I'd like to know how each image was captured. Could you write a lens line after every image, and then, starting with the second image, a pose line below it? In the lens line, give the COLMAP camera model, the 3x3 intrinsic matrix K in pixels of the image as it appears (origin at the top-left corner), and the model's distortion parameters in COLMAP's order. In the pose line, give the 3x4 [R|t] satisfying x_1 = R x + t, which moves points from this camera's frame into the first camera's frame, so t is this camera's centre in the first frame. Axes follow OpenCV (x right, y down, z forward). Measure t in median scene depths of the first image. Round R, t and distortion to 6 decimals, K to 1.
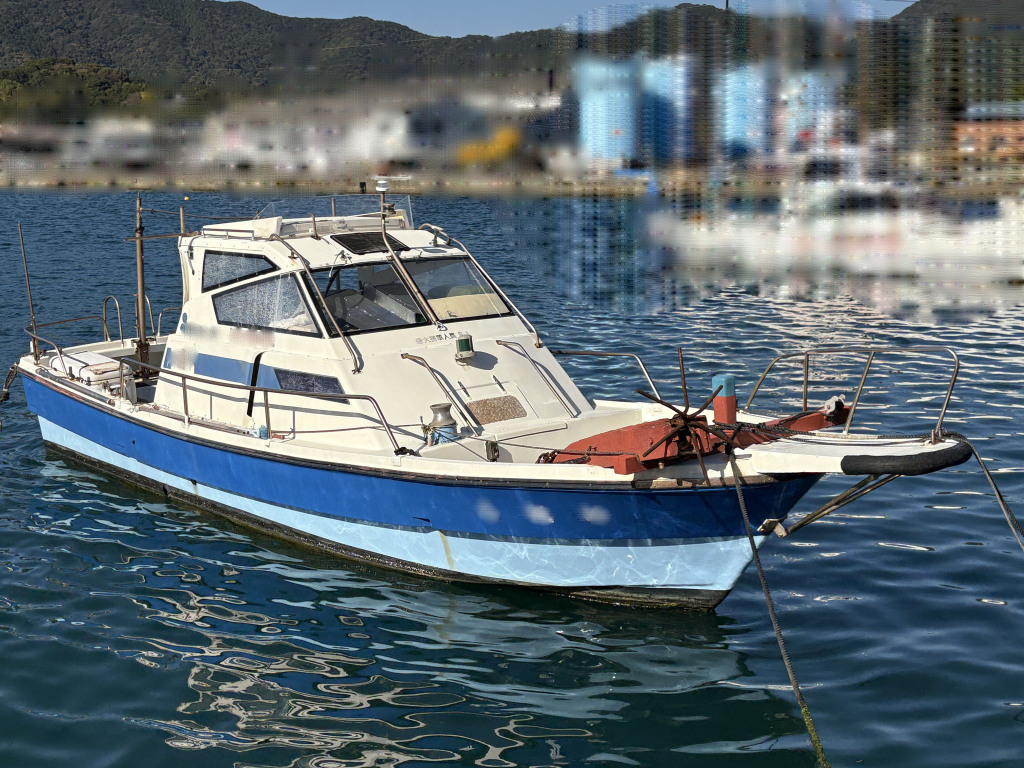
lens RADIAL K [[1456.5, 0, 512.0], [0, 1456.5, 384.0], [0, 0, 1]] dist [0.126444, -0.003298]
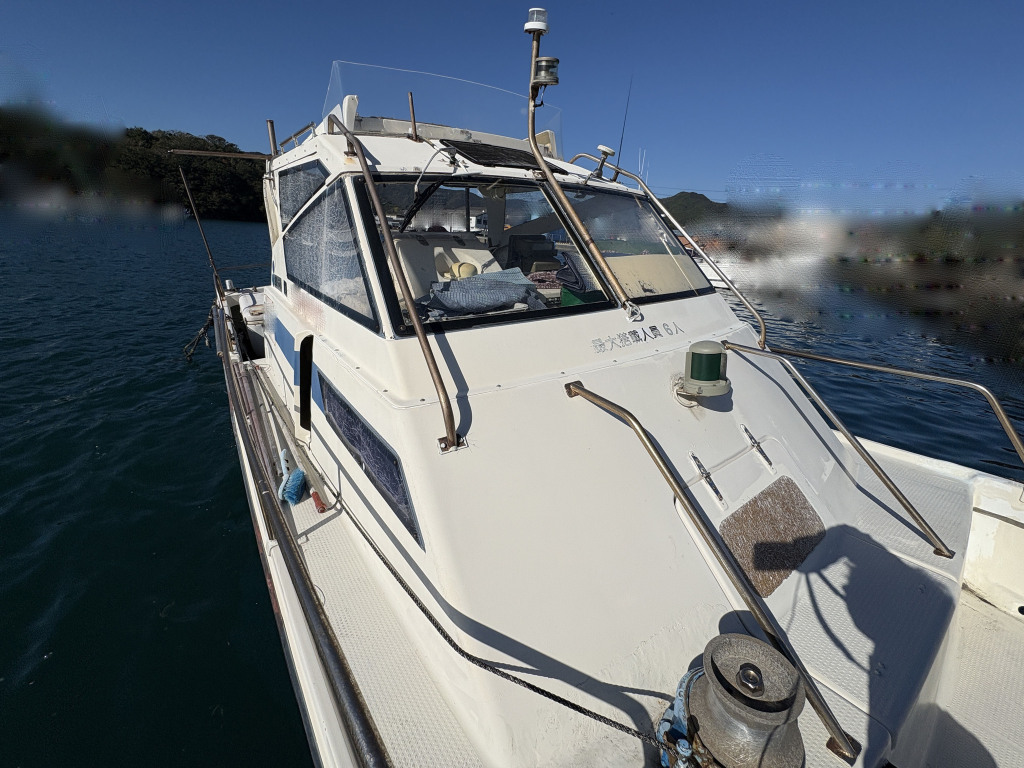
lens RADIAL K [[410.6, 0, 512.0], [0, 410.6, 384.0], [0, 0, 1]] dist [0.000765, 0.000393]
pose [[0.995958, 0.075437, -0.048745, -0.082855], [-0.063165, 0.974132, 0.216971, -0.043647], [0.063852, -0.213015, 0.974960, 0.854726]]
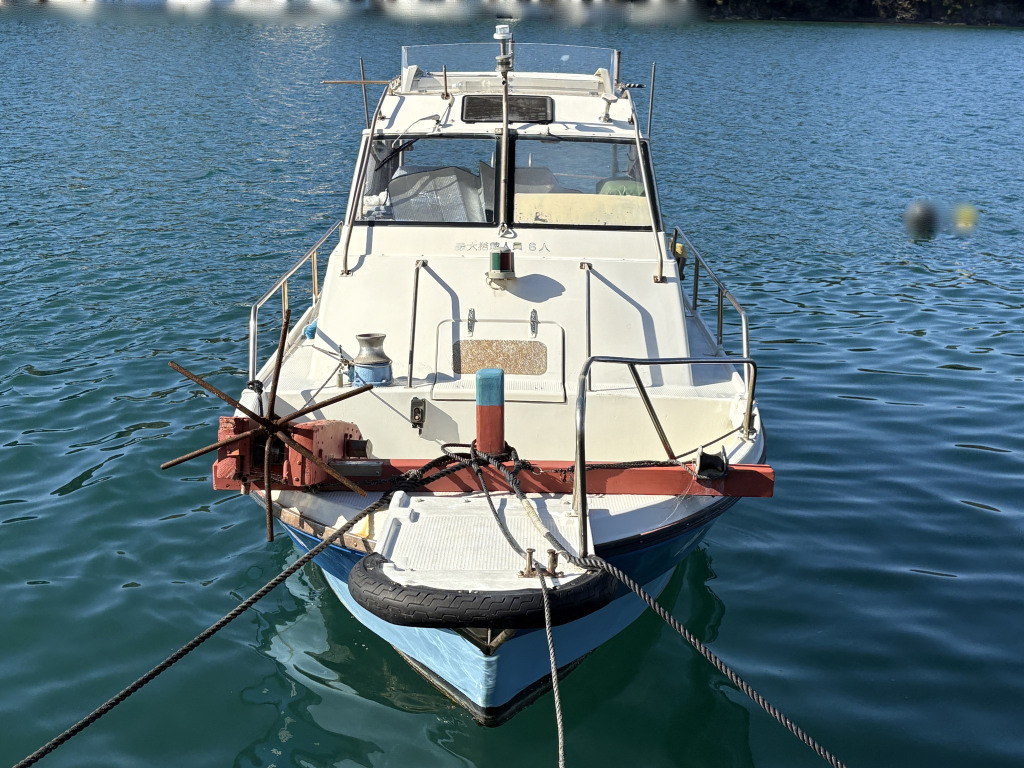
lens RADIAL K [[1456.5, 0, 512.0], [0, 1456.5, 384.0], [0, 0, 1]] dist [0.126444, -0.003298]
pose [[0.758080, 0.192867, -0.622990, 0.418514], [-0.140721, 0.981142, 0.132509, -0.061684], [0.636798, -0.012785, 0.770924, 0.447069]]
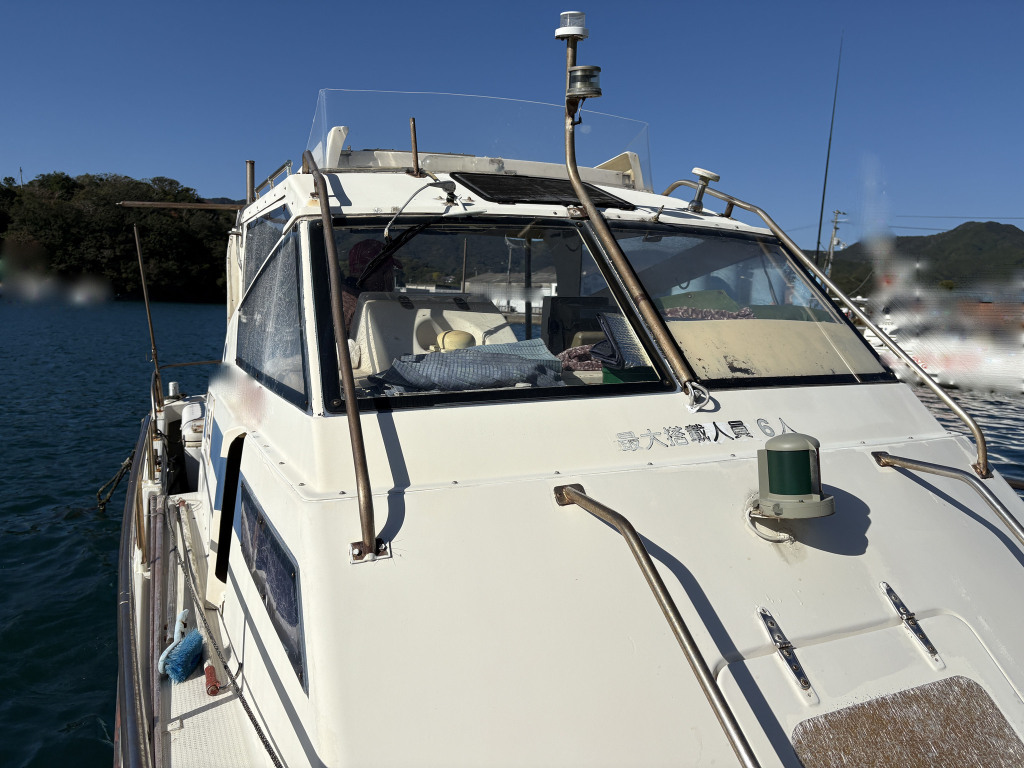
lens RADIAL K [[782.4, 0, 511.9], [0, 782.4, 388.0], [0, 0, 1]] dist [0.032769, -0.012106]
pose [[0.962861, 0.063190, -0.262500, -0.044203], [-0.074148, 0.996732, -0.032043, -0.033118], [0.259618, 0.050317, 0.964400, 0.821817]]
